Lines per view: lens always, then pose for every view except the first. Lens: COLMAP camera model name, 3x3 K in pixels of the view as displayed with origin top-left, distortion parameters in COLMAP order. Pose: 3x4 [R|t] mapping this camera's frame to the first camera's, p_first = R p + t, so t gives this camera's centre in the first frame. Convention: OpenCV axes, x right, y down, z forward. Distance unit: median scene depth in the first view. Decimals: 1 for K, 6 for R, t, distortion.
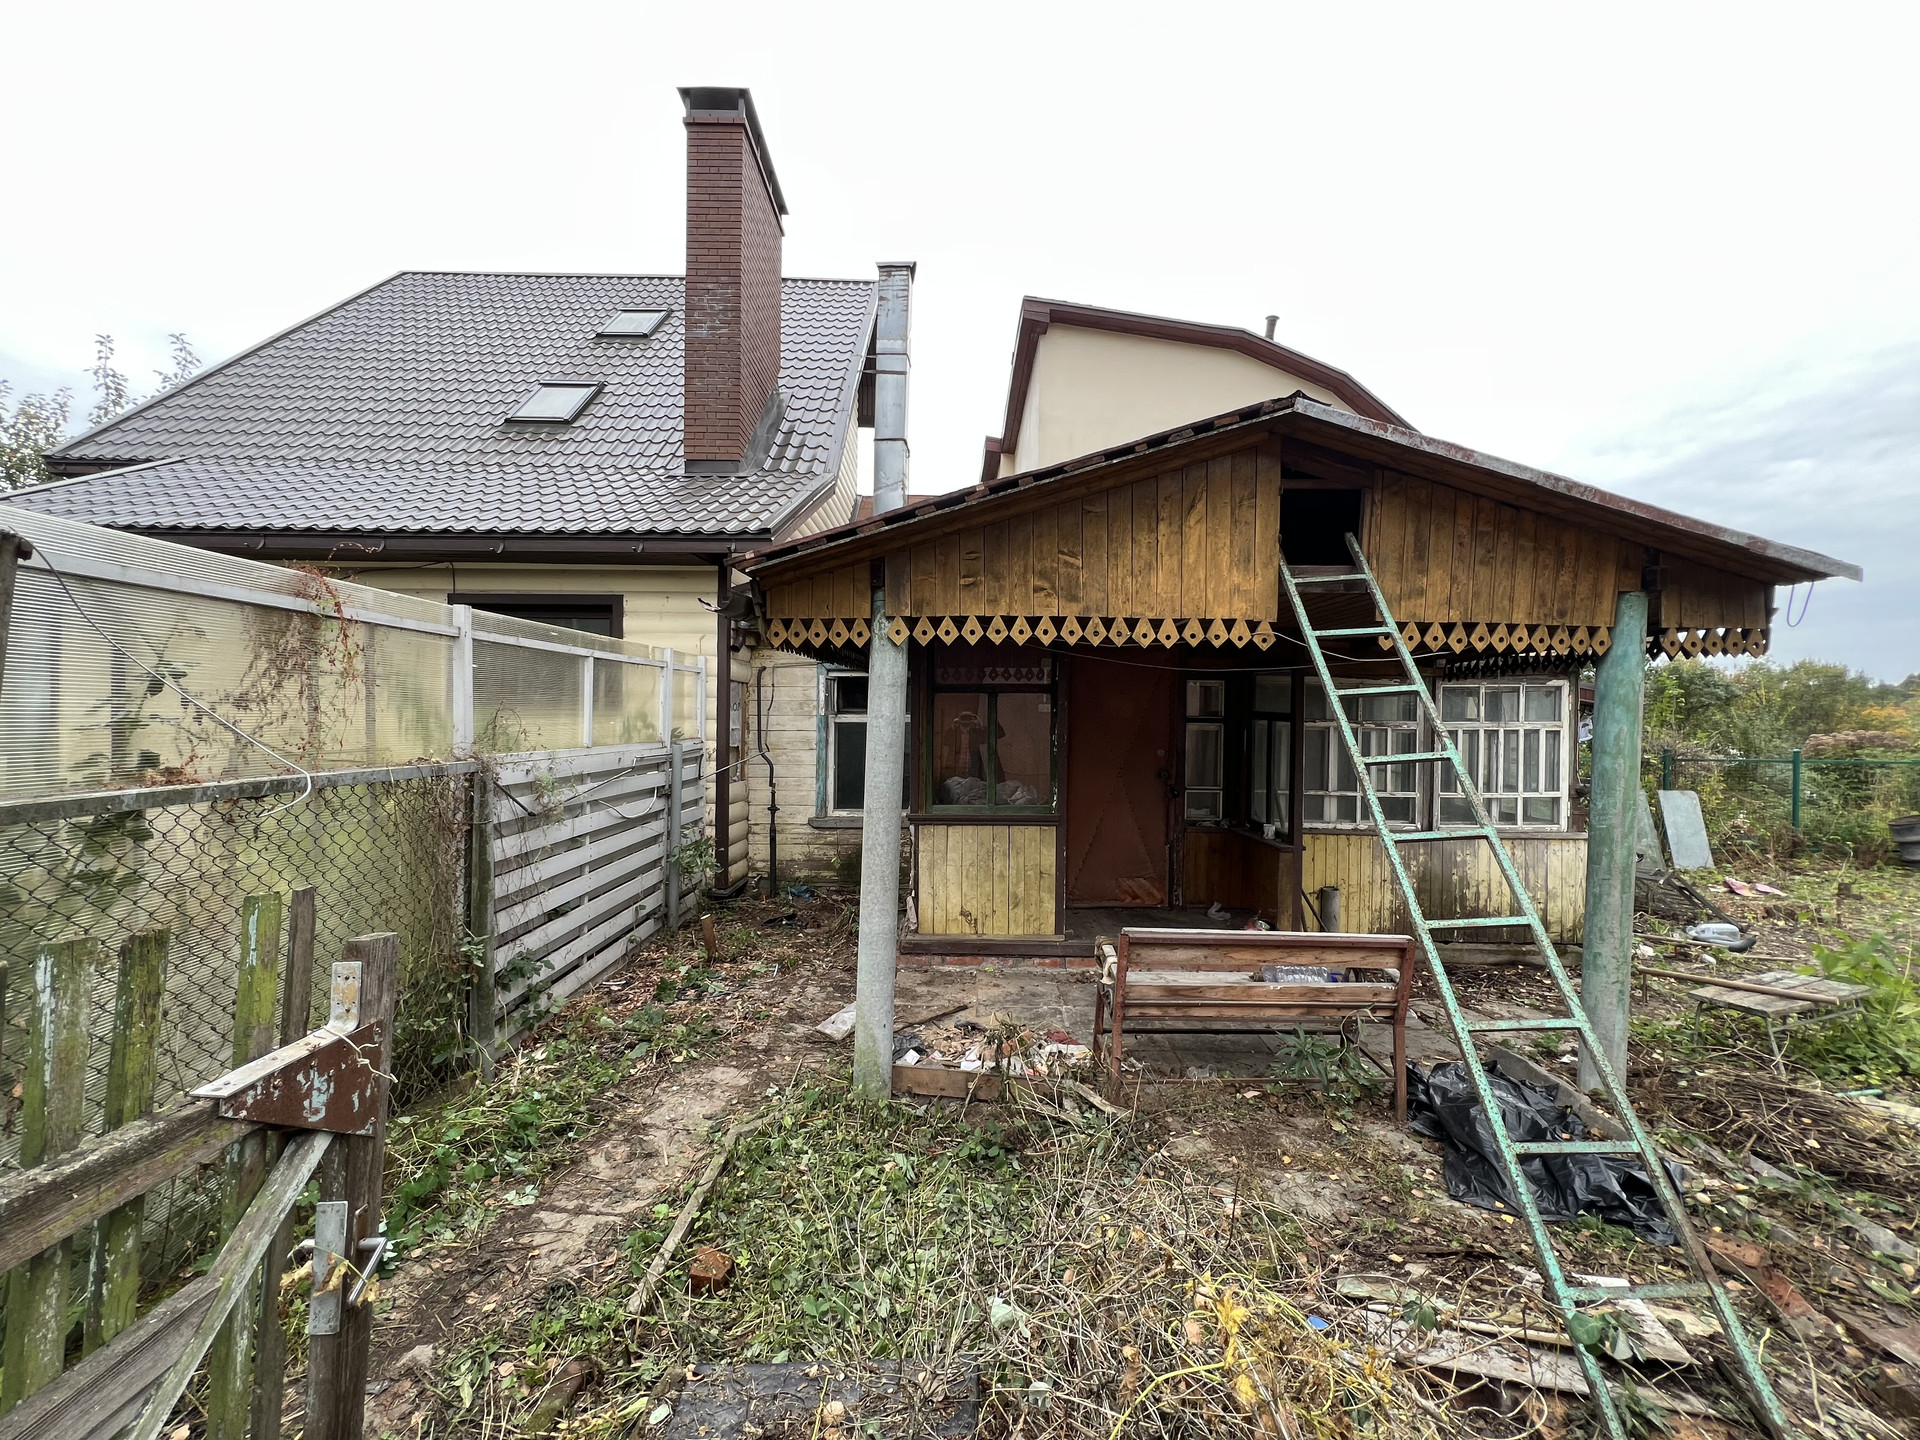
lens RADIAL K [[770.0, 0, 960.1], [0, 770.0, 723.4], [0, 0, 1]] dist [0.001119, -0.000431]
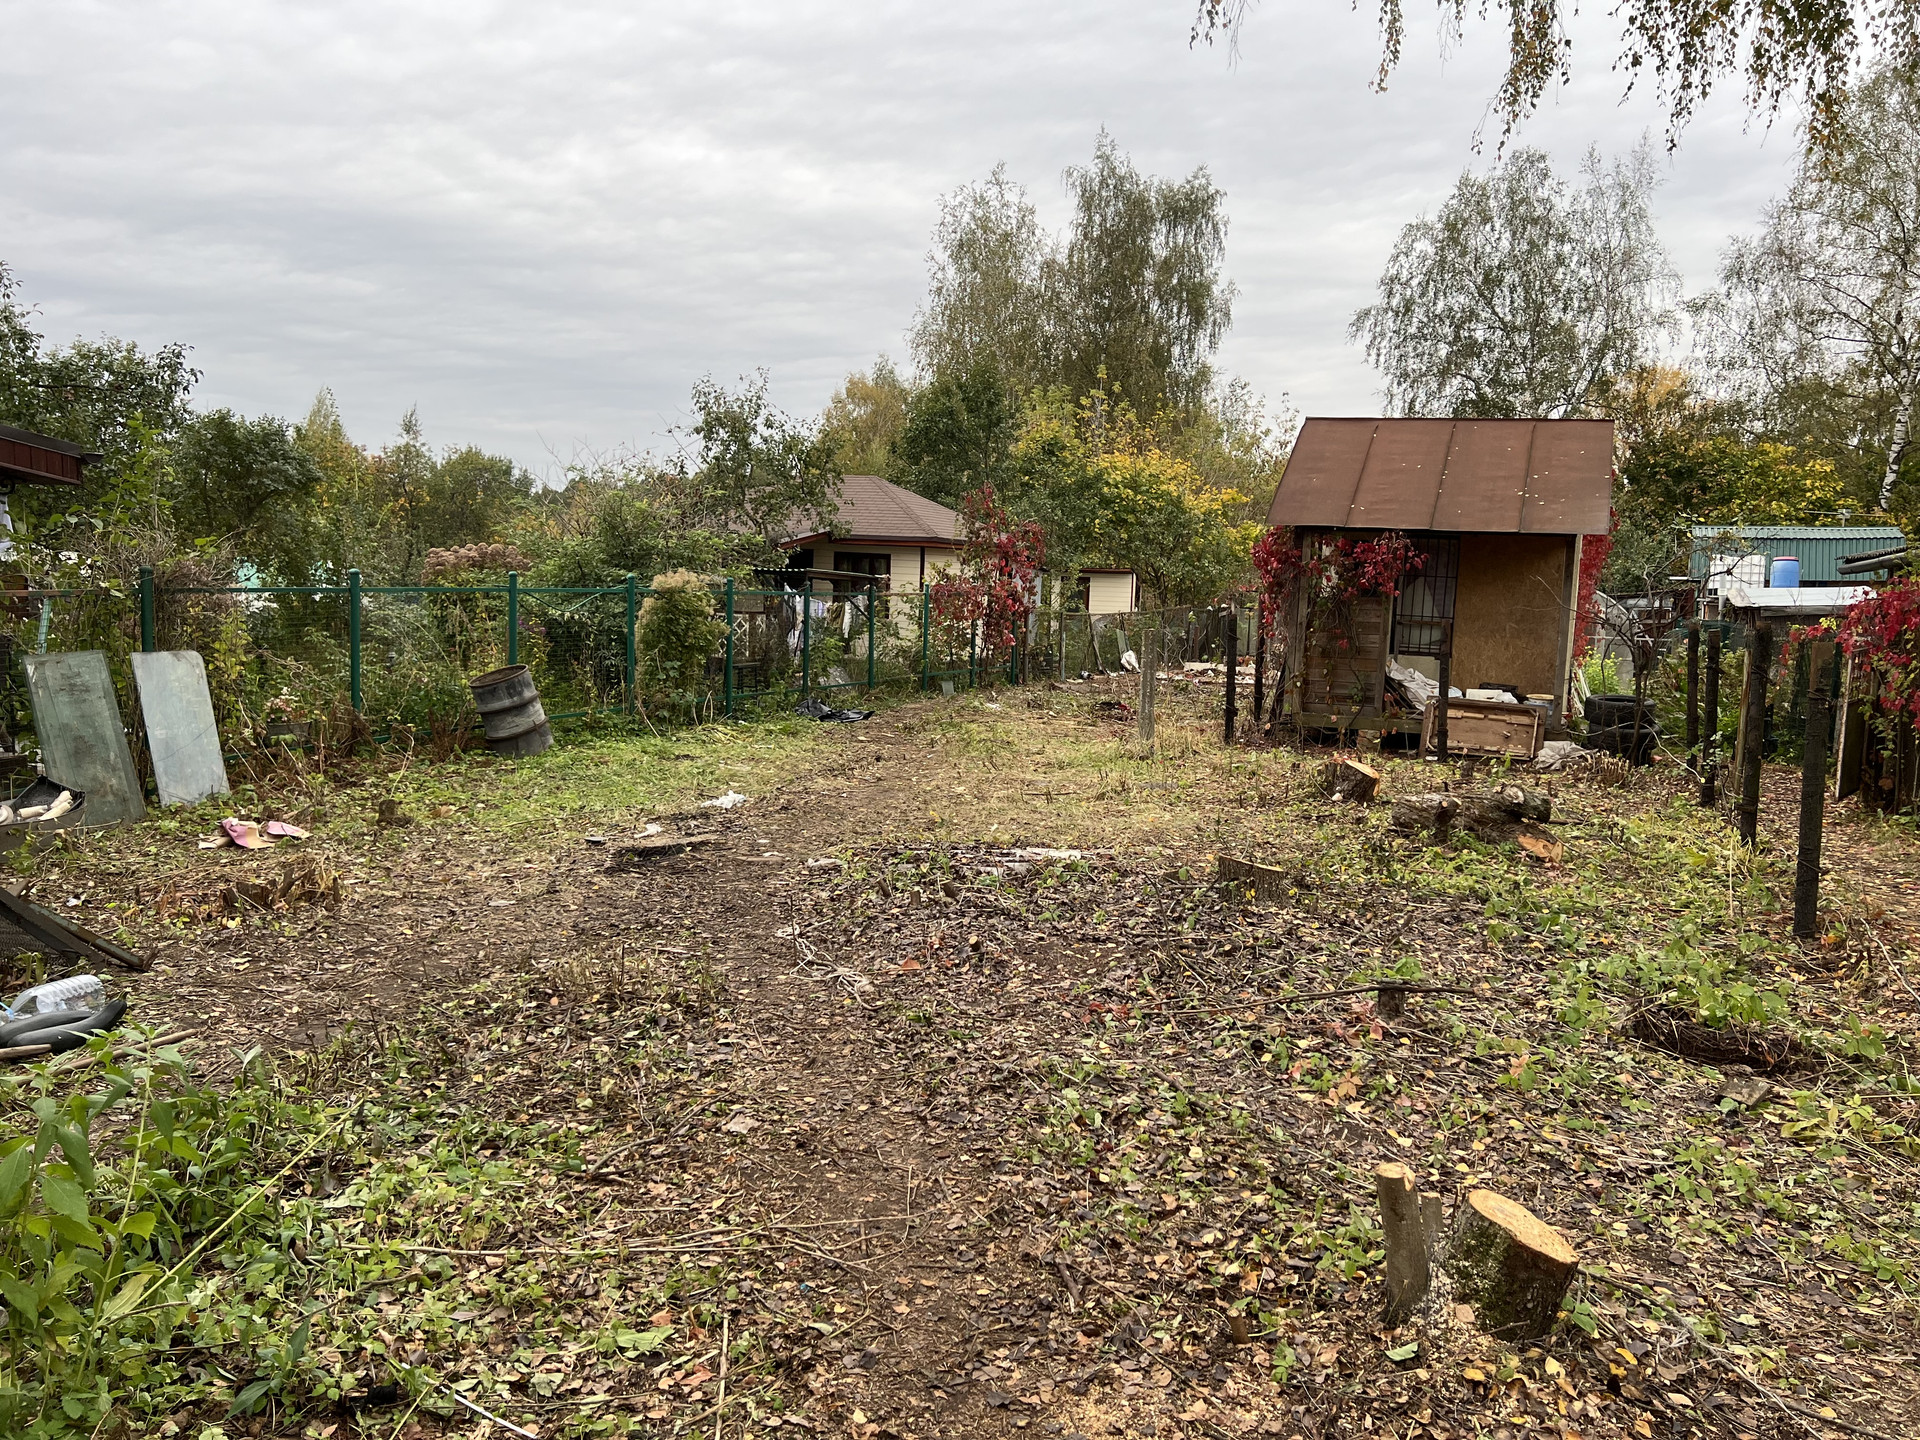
lens RADIAL K [[1427.5, 0, 960.0], [0, 1427.5, 720.0], [0, 0, 1]] dist [0.081049, -0.127279]
pose [[0.408390, -0.096889, 0.907651, 0.978500], [-0.023026, 0.992941, 0.116354, 0.031895], [-0.912517, -0.068418, 0.403276, 0.493885]]
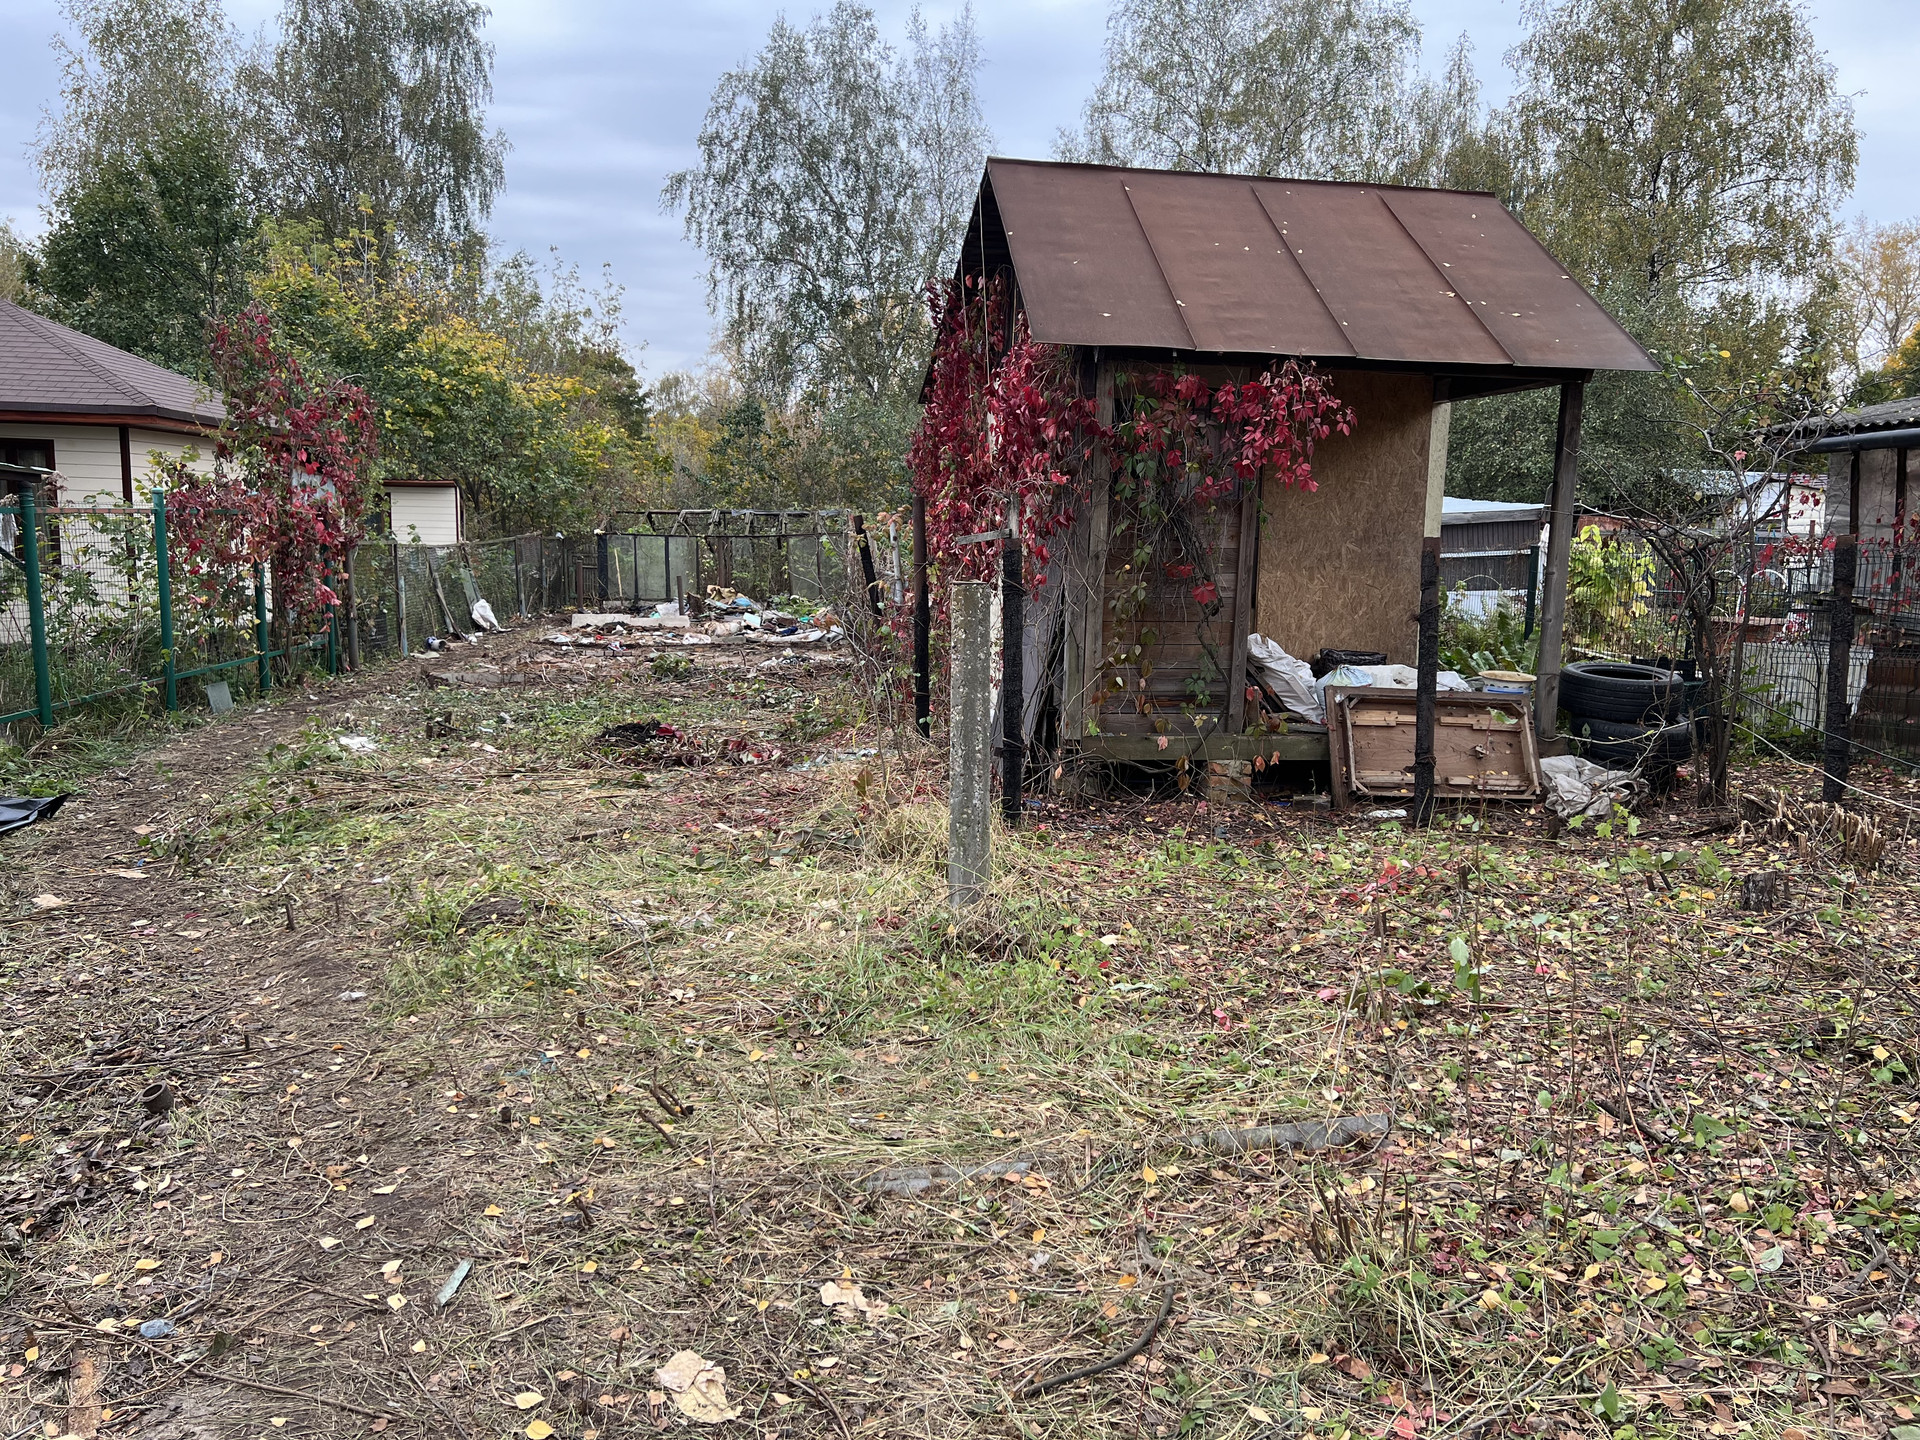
lens RADIAL K [[1408.4, 0, 959.6], [0, 1408.4, 720.3], [0, 0, 1]] dist [0.005294, -0.008862]
pose [[-0.111943, -0.157270, 0.981191, 4.034615], [-0.016561, 0.987555, 0.156401, 0.187989], [-0.993577, 0.001259, -0.113155, 2.150298]]
